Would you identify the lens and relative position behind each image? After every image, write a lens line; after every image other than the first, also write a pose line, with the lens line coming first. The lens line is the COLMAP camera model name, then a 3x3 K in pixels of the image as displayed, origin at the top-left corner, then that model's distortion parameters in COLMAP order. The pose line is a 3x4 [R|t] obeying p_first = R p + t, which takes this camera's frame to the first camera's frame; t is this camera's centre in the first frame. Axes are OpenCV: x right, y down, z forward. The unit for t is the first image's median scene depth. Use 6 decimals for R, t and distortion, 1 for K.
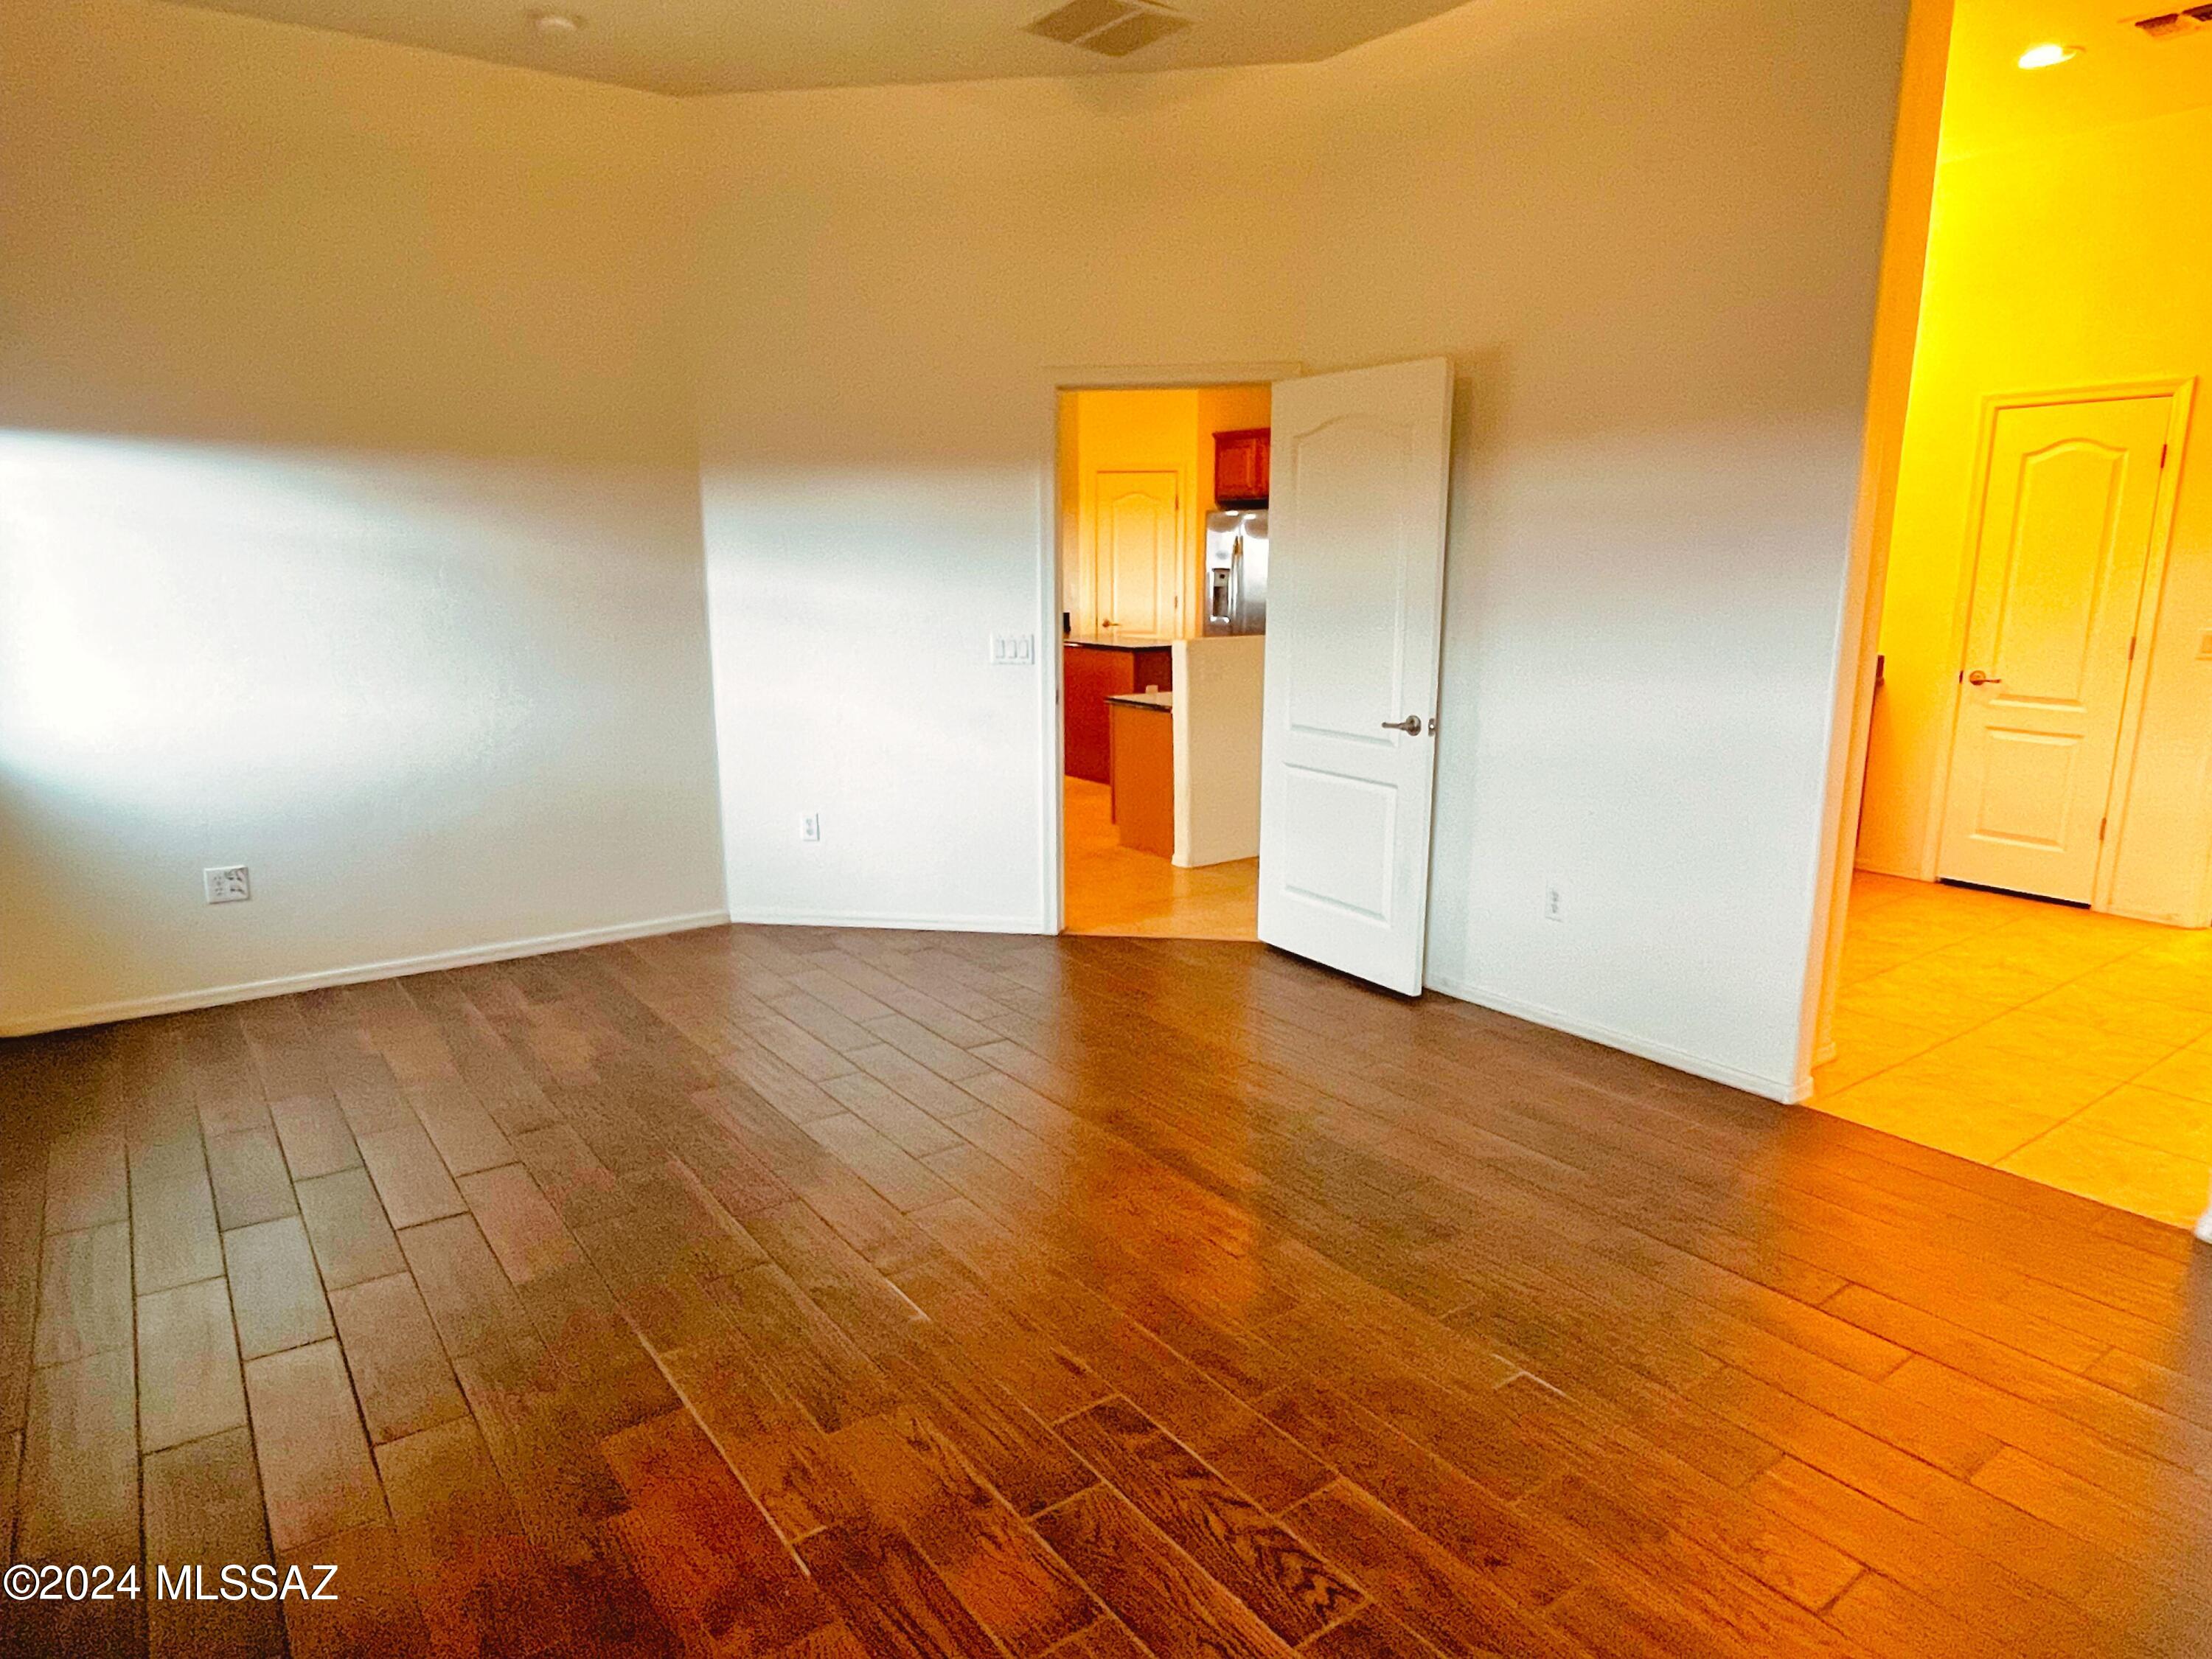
lens RADIAL K [[1346.3, 0, 1120.8], [0, 1346.3, 840.0], [0, 0, 1]] dist [0.001498, -0.002174]
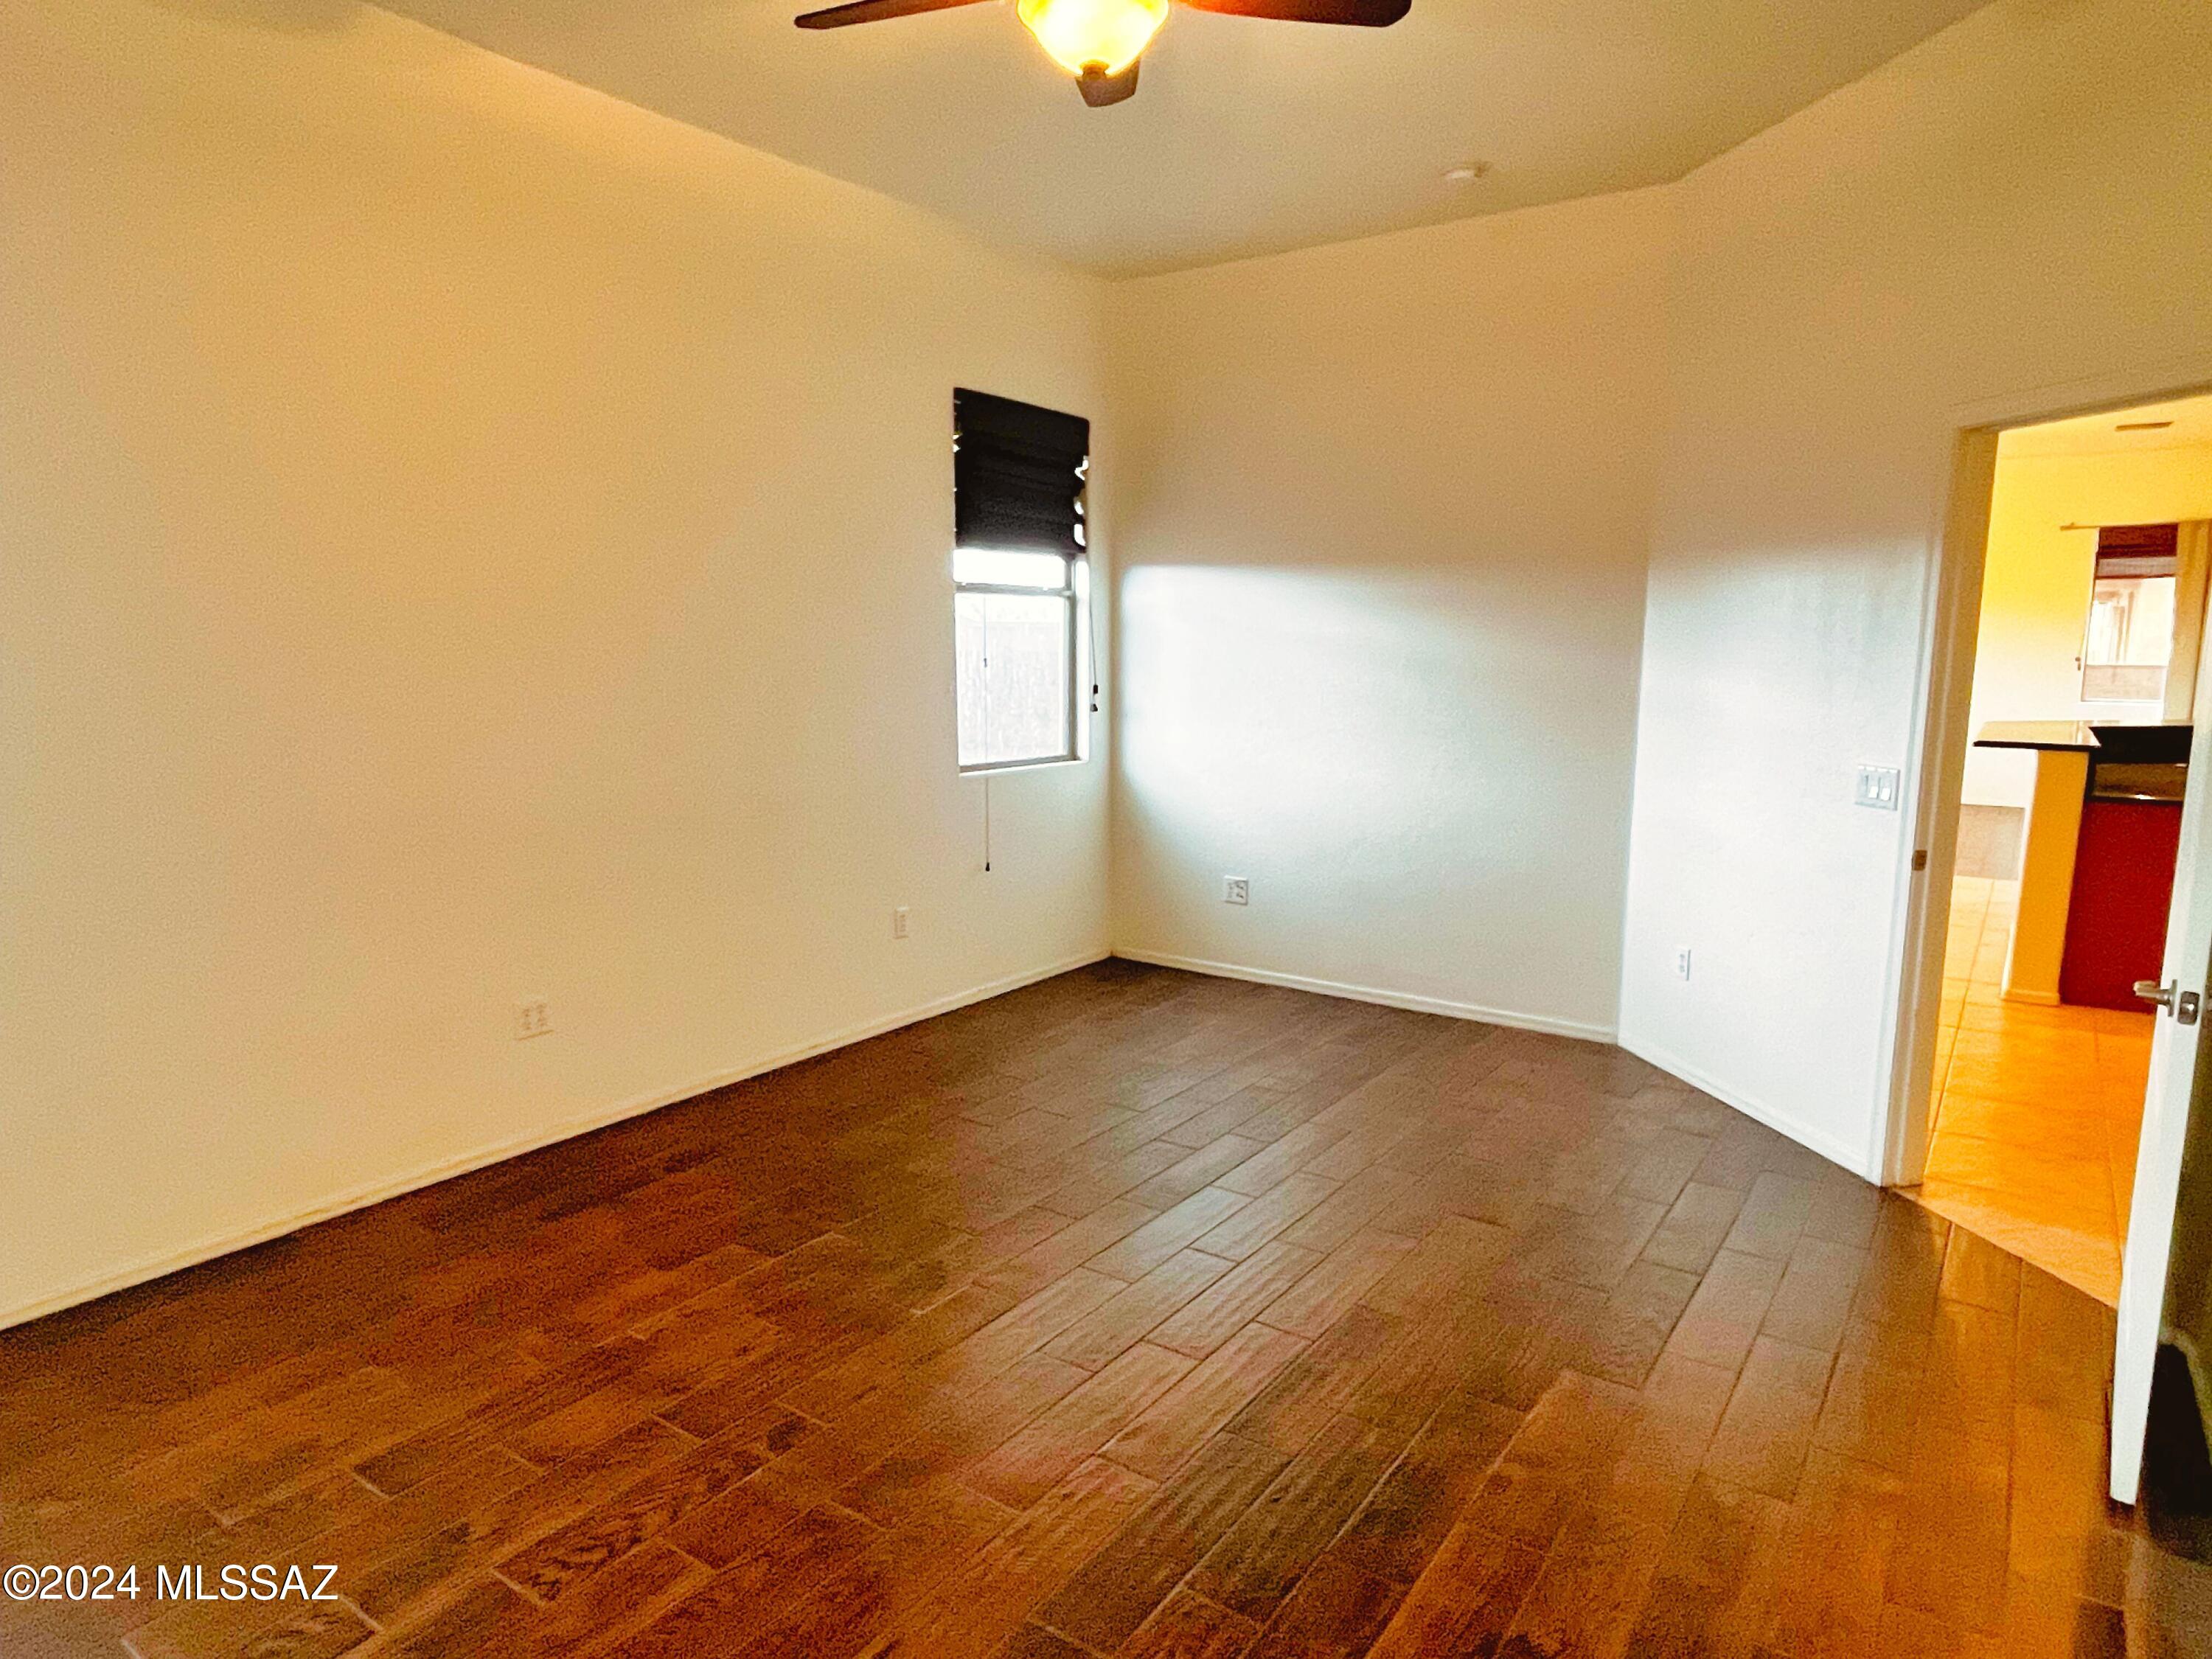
lens RADIAL K [[1346.3, 0, 1096.3], [0, 1346.3, 823.8], [0, 0, 1]] dist [0.001498, -0.002174]
pose [[0.322336, 0.135550, -0.936870, 0.449111], [-0.204207, 0.976349, 0.071003, -0.081382], [0.924337, 0.168428, 0.342393, 0.328388]]
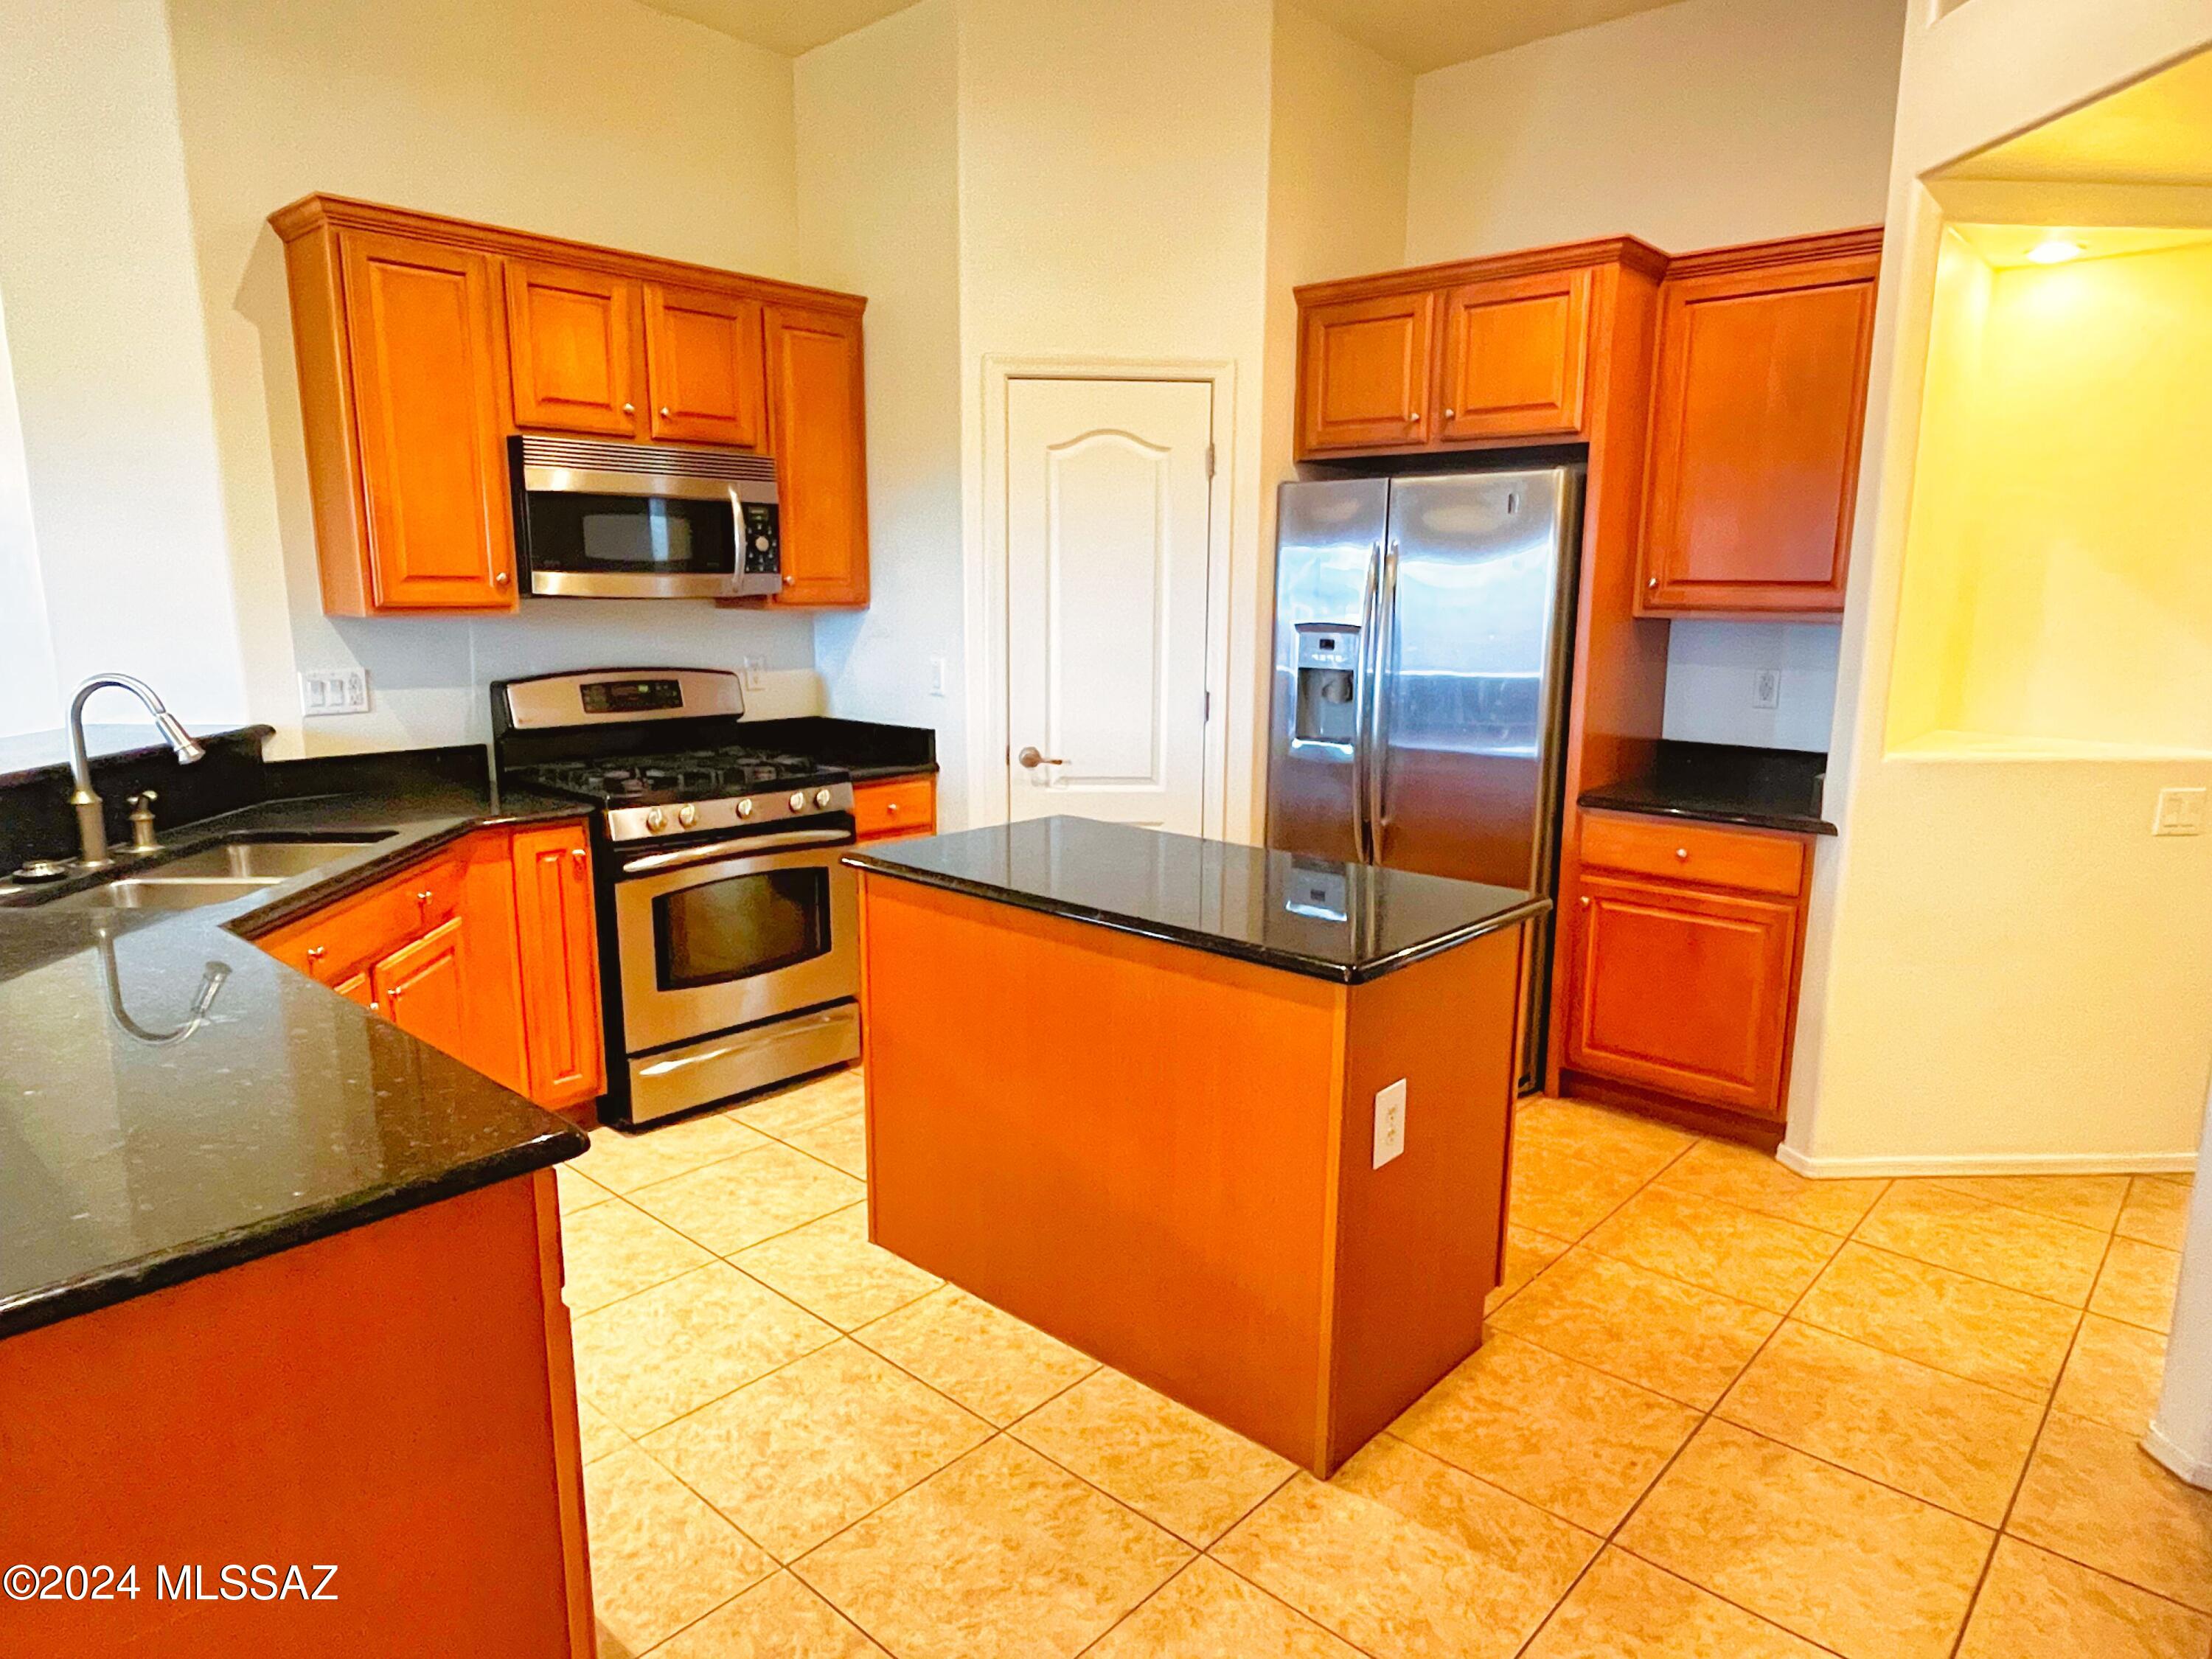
lens RADIAL K [[1346.3, 0, 1111.1], [0, 1346.3, 843.2], [0, 0, 1]] dist [0.001498, -0.002174]
pose [[0.979453, -0.028852, 0.199598, -0.132407], [0.033349, 0.999259, -0.019204, -0.245662], [-0.198896, 0.025466, 0.979690, 1.164979]]
